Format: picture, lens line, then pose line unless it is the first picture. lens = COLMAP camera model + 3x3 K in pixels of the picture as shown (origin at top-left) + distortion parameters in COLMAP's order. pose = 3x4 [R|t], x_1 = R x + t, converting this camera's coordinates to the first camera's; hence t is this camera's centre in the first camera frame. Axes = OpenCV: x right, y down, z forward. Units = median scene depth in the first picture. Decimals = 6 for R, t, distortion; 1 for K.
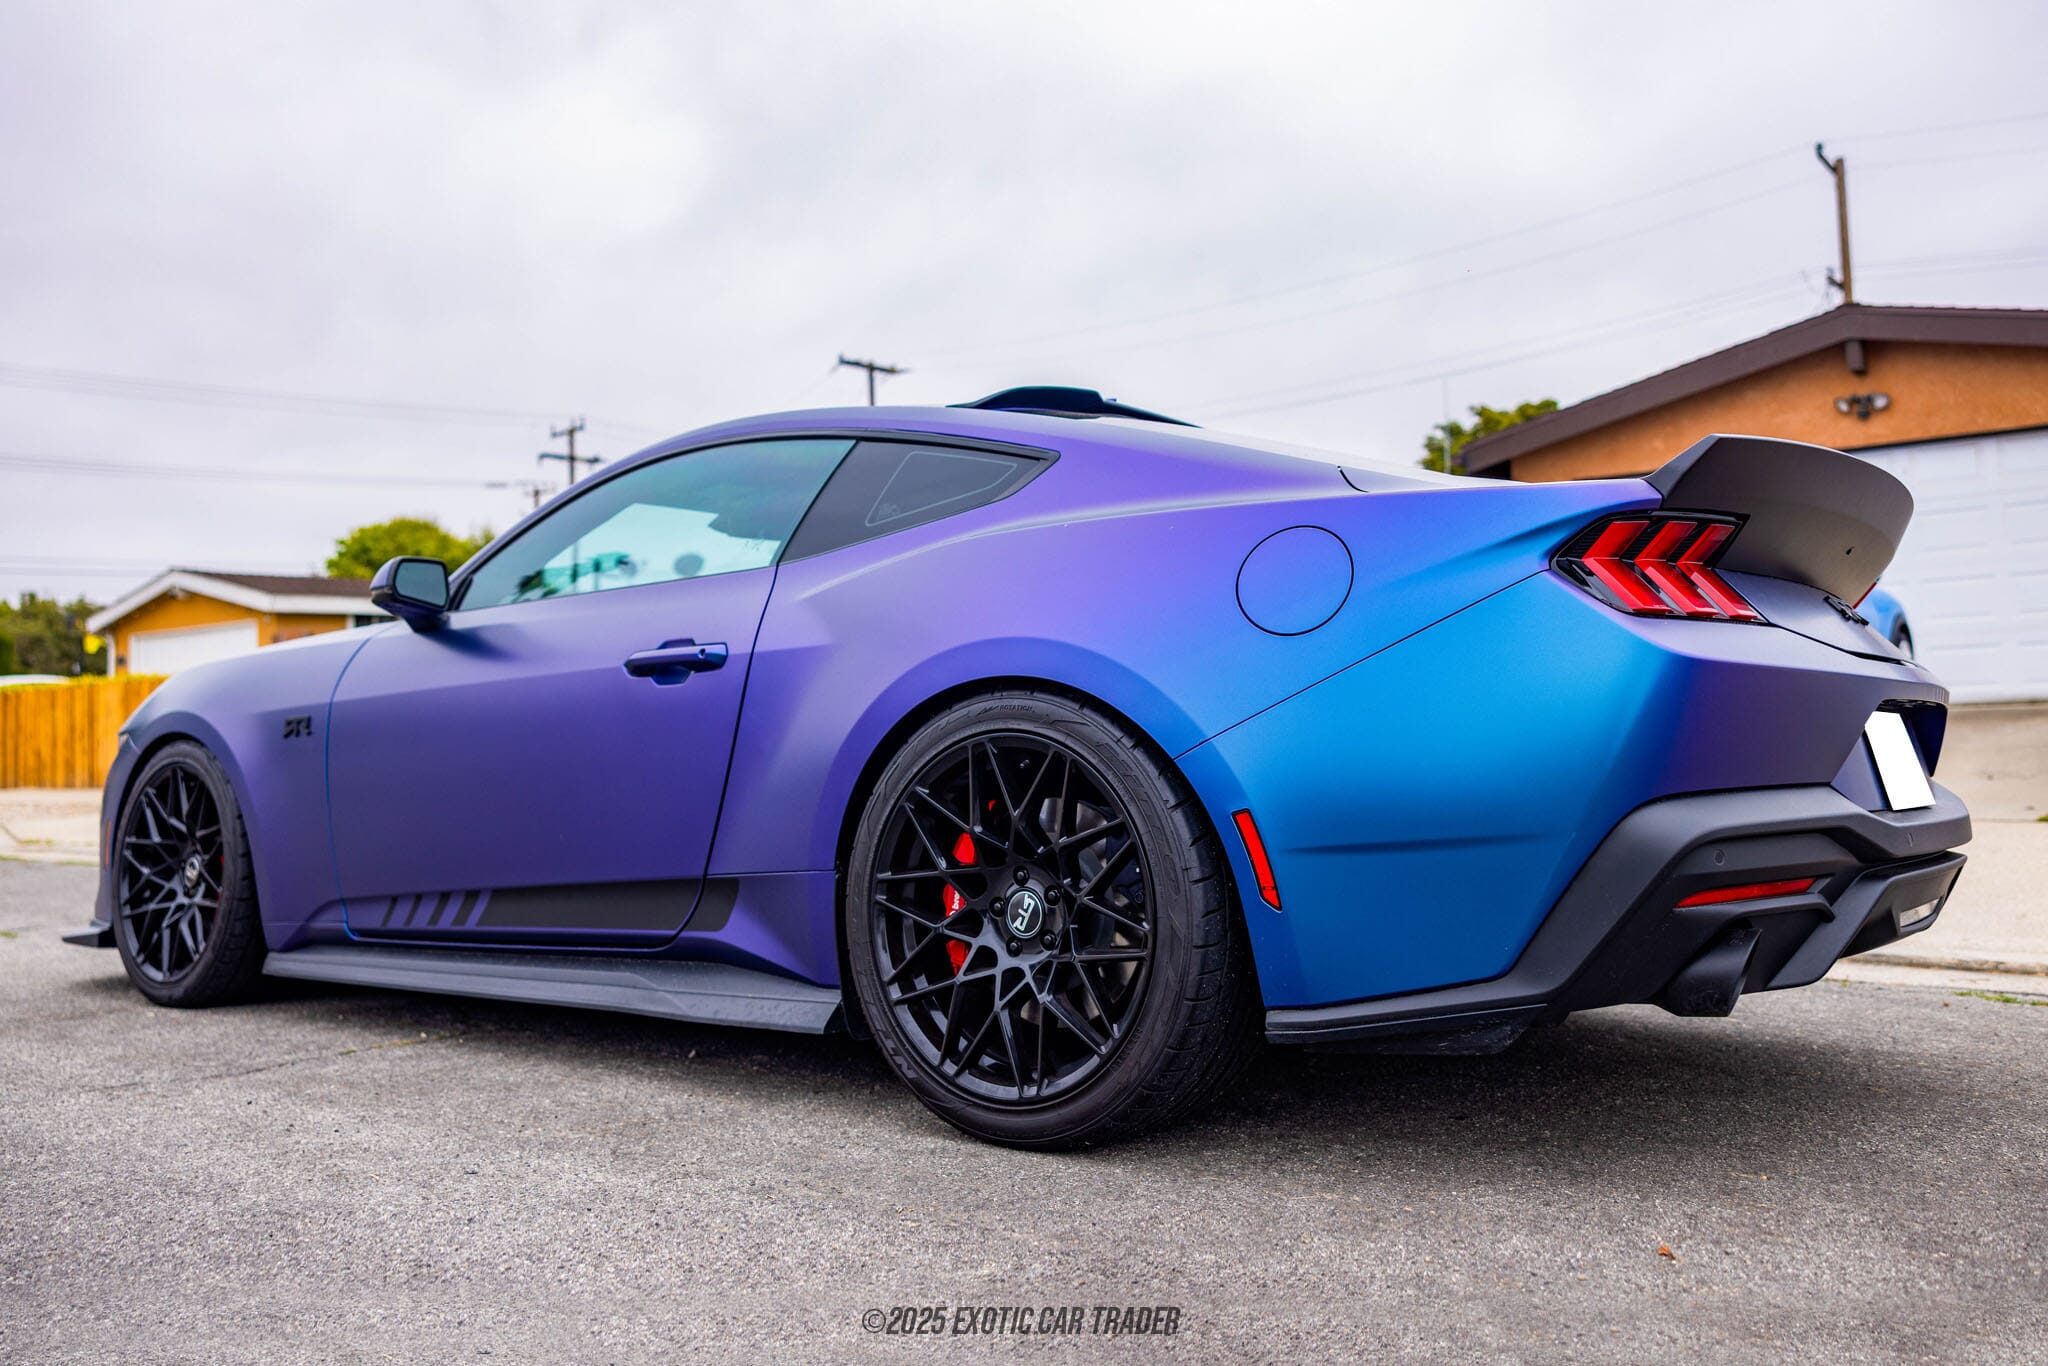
lens RADIAL K [[1669.6, 0, 1029.3], [0, 1669.6, 616.6], [0, 0, 1]] dist [0.009924, 0.004305]
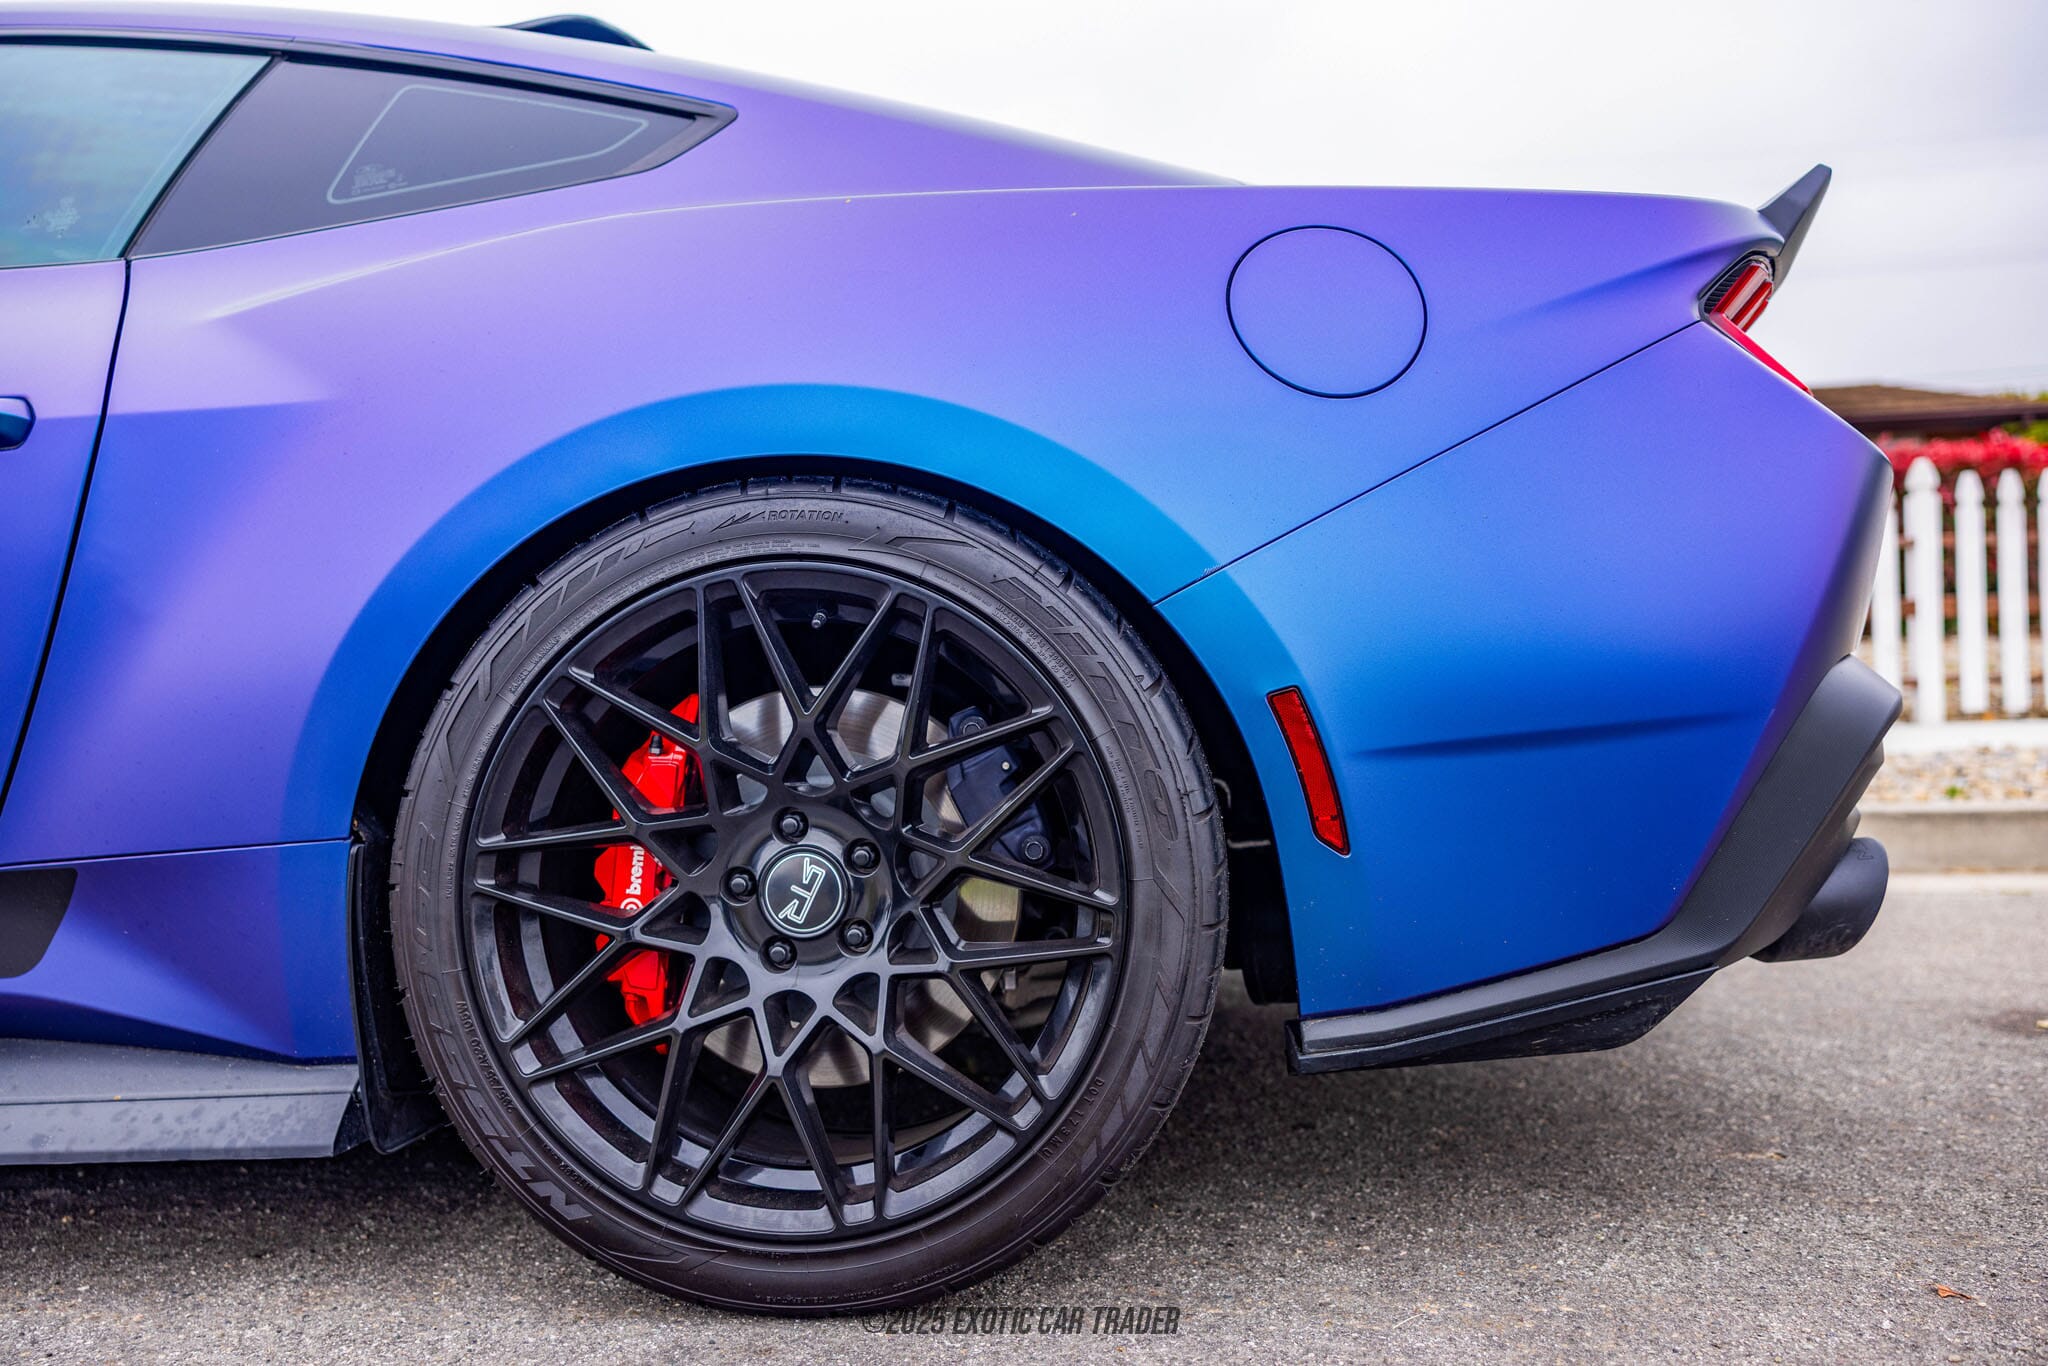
lens RADIAL K [[1589.7, 0, 1024.0], [0, 1589.7, 683.0], [0, 0, 1]] dist [-0.001059, 0.001810]
pose [[0.836648, -0.003114, 0.547732, -0.228273], [-0.032369, 0.997955, 0.055117, 0.077298], [-0.546784, -0.063843, 0.834836, 0.524793]]
